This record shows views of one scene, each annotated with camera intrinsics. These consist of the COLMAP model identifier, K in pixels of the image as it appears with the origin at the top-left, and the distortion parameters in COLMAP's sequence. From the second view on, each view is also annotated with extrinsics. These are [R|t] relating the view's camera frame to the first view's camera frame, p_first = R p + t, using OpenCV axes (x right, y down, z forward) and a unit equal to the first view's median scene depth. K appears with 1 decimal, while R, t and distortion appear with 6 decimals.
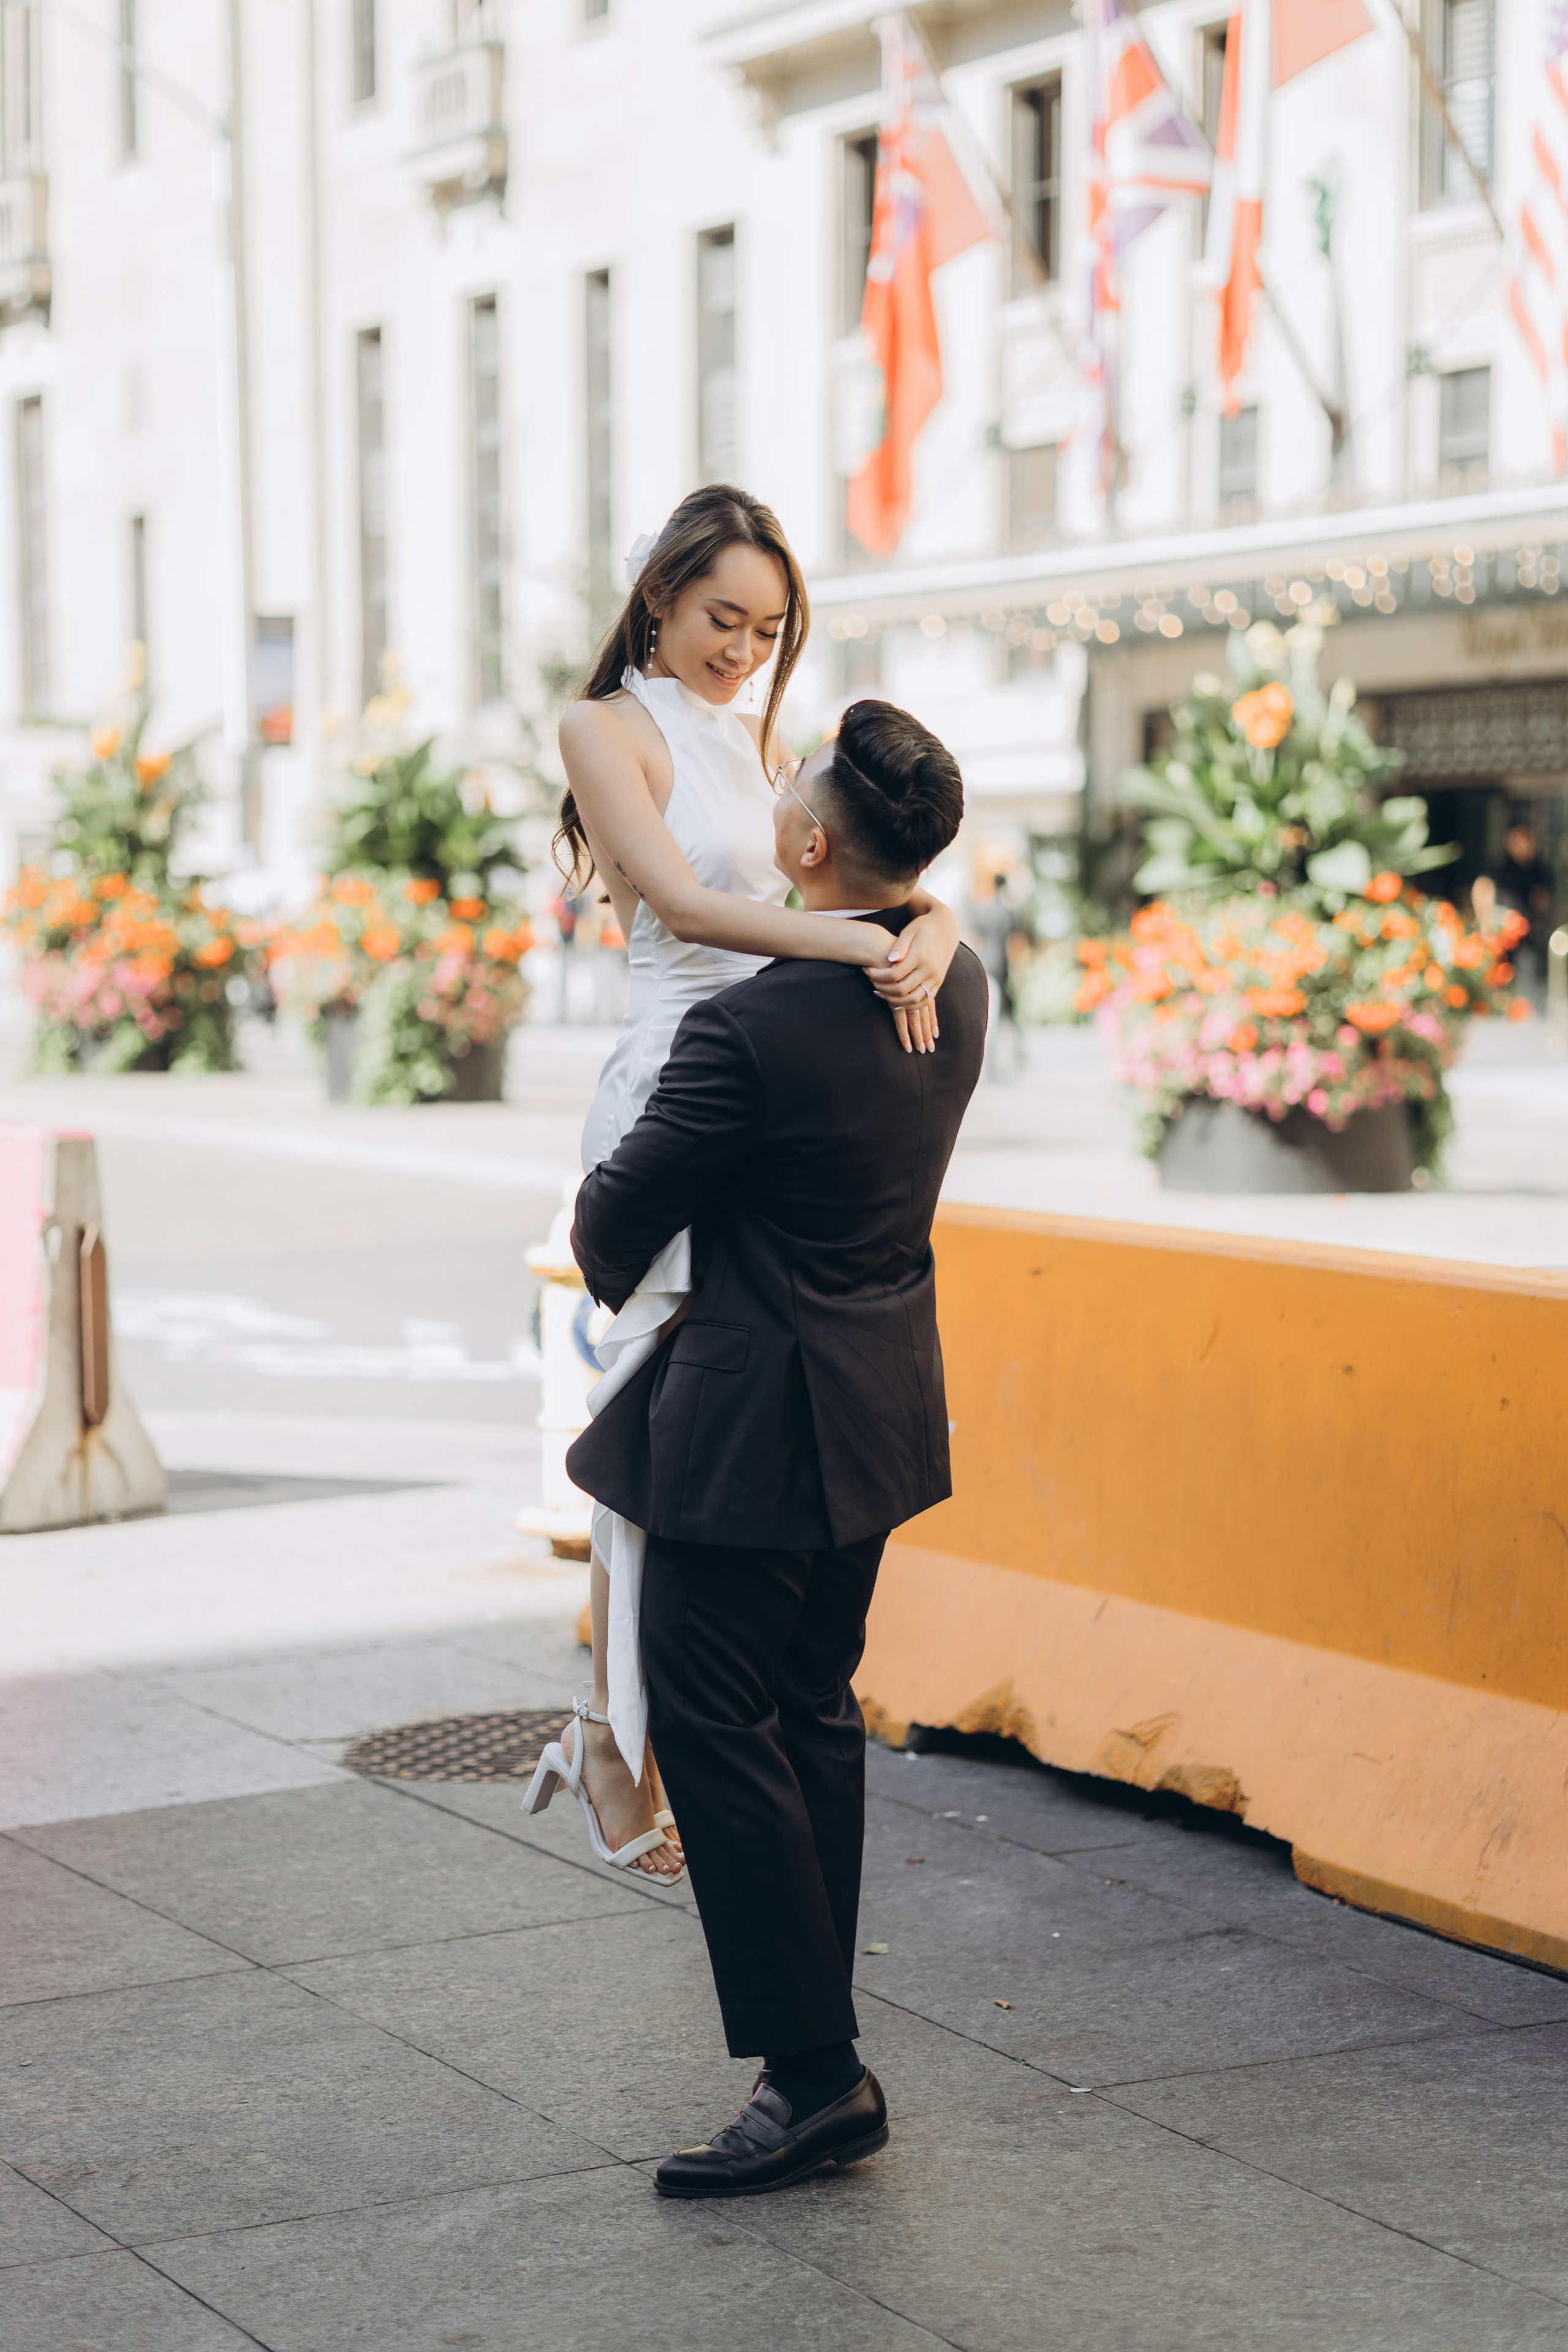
lens RADIAL K [[7340.1, 0, 729.2], [0, 7340.1, 1180.8], [0, 0, 1]] dist [2.270948, -24.544015]
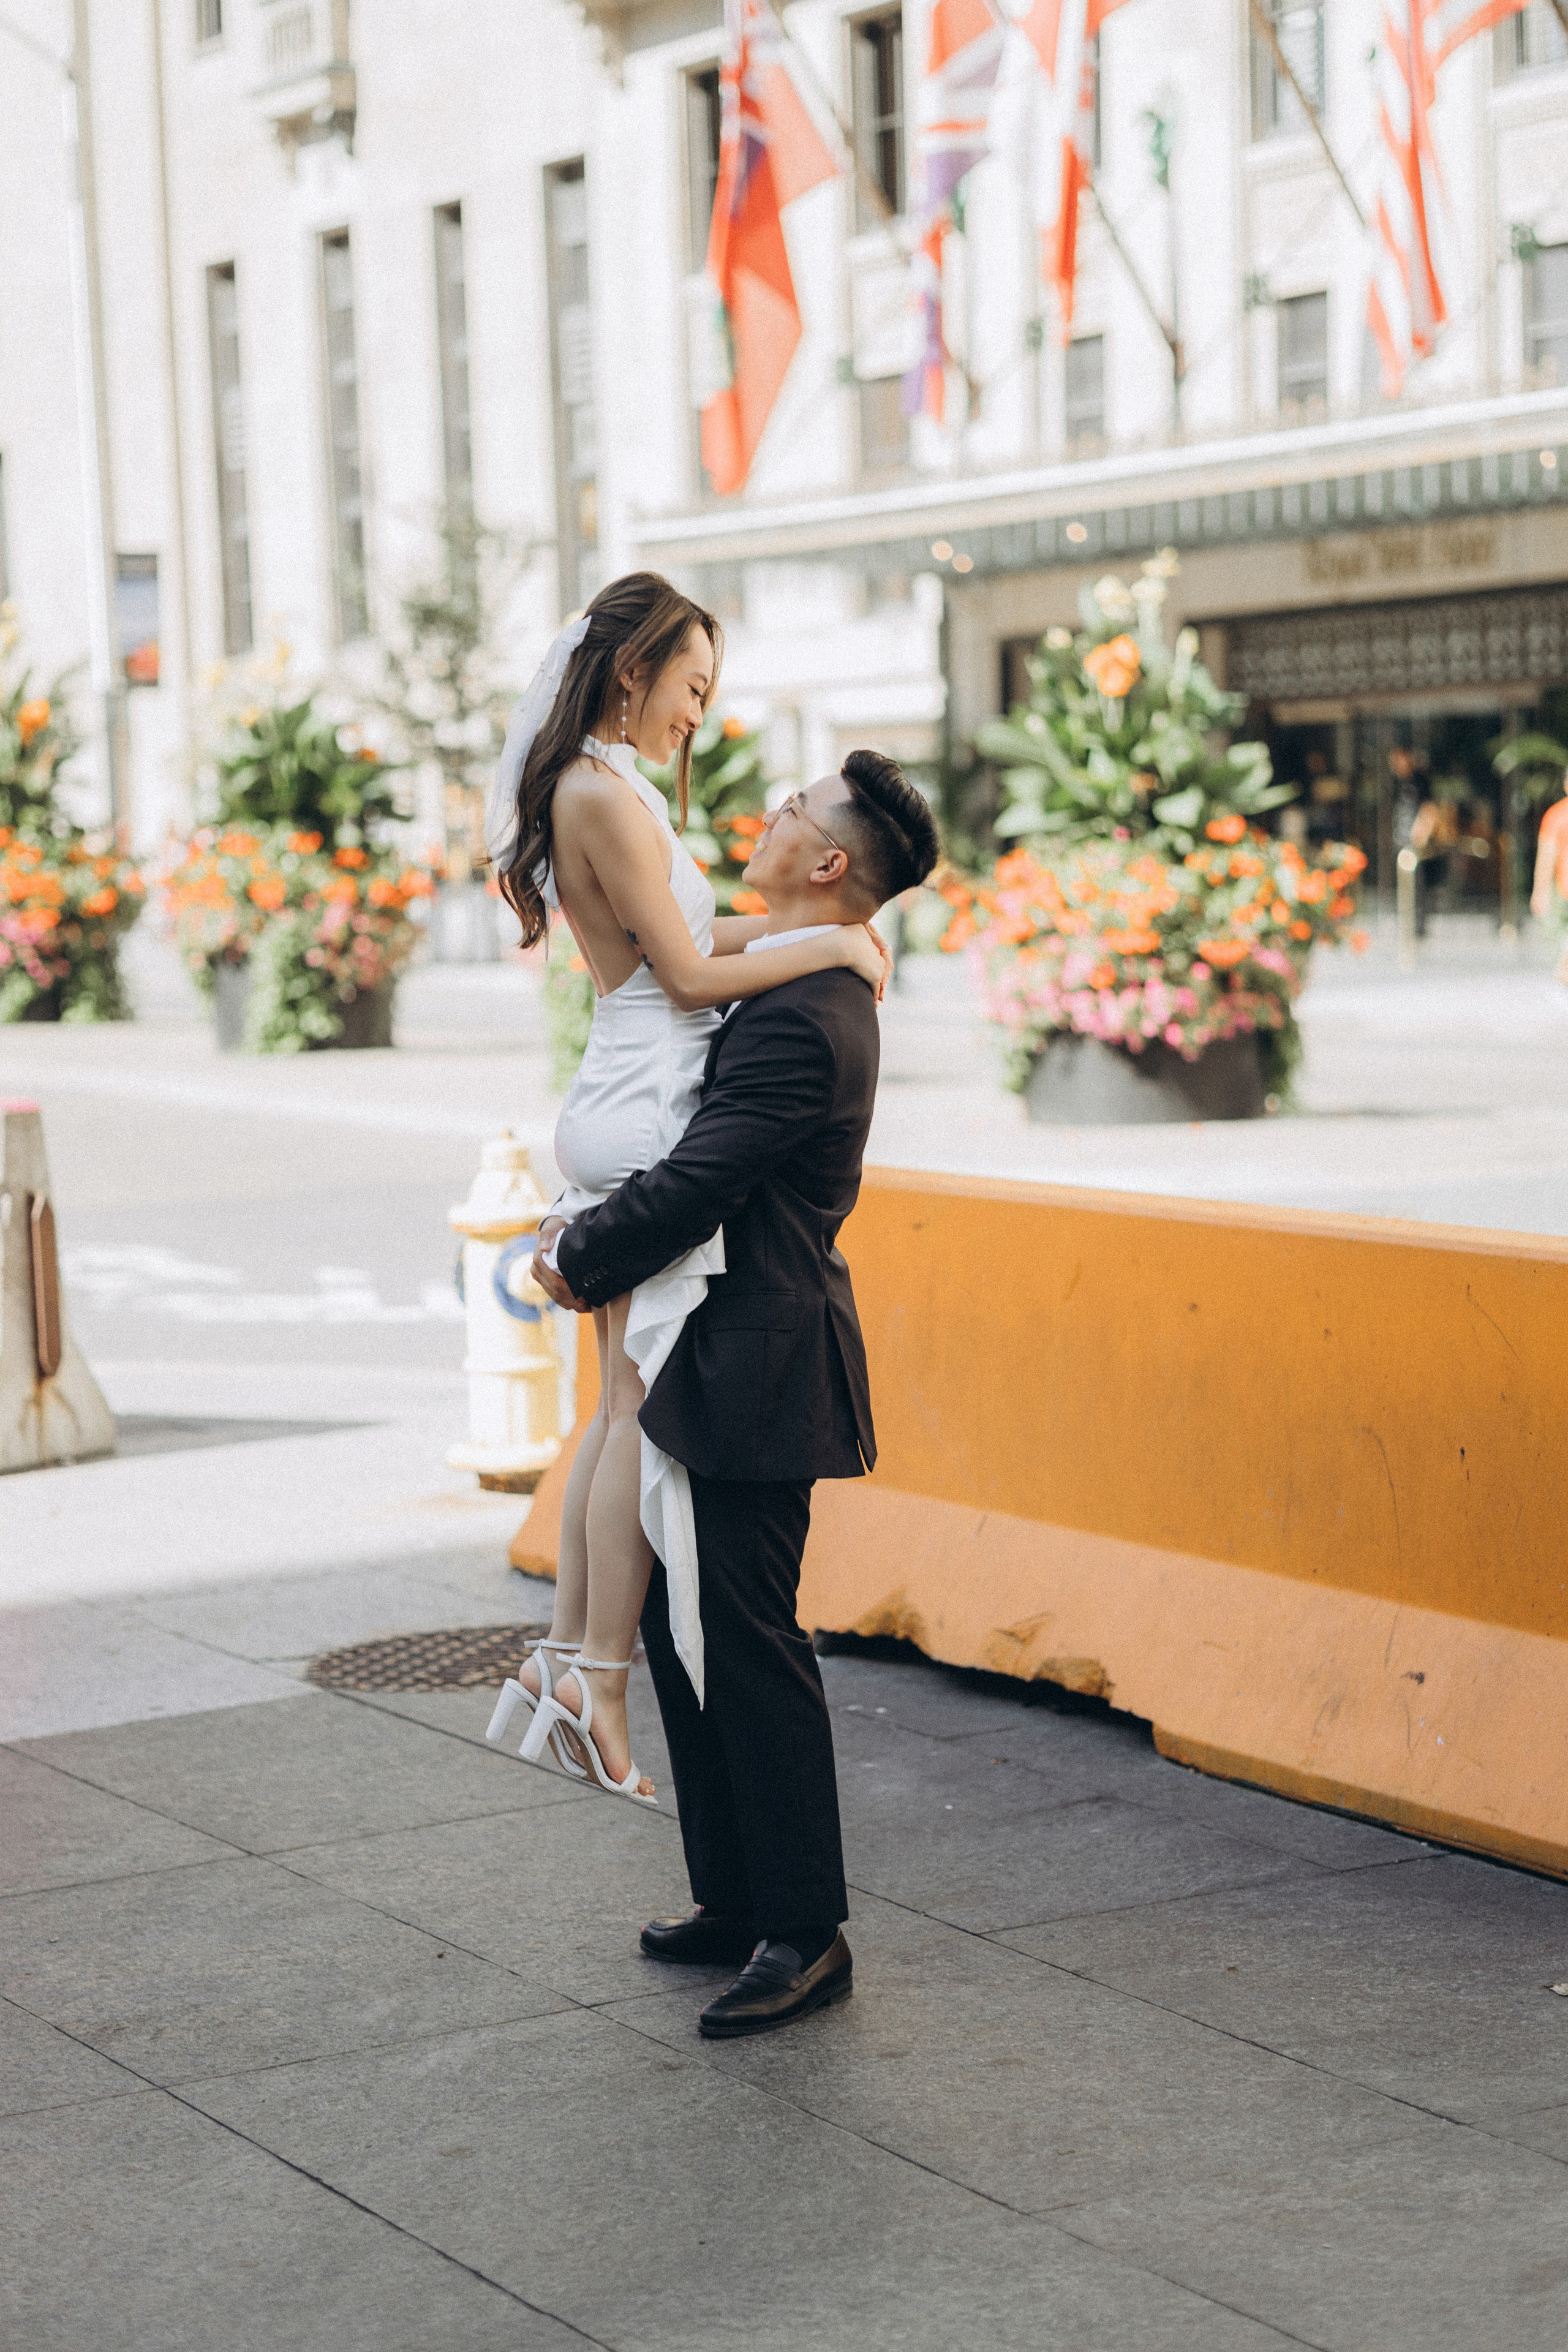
lens RADIAL K [[7314.7, 0, 758.1], [0, 7314.7, 1308.5], [0, 0, 1]] dist [1.936704, -18.768434]
pose [[0.999470, -0.024845, 0.021055, -0.006220], [0.024238, 0.999297, 0.028599, -0.007086], [-0.021750, -0.028073, 0.999369, -0.102417]]
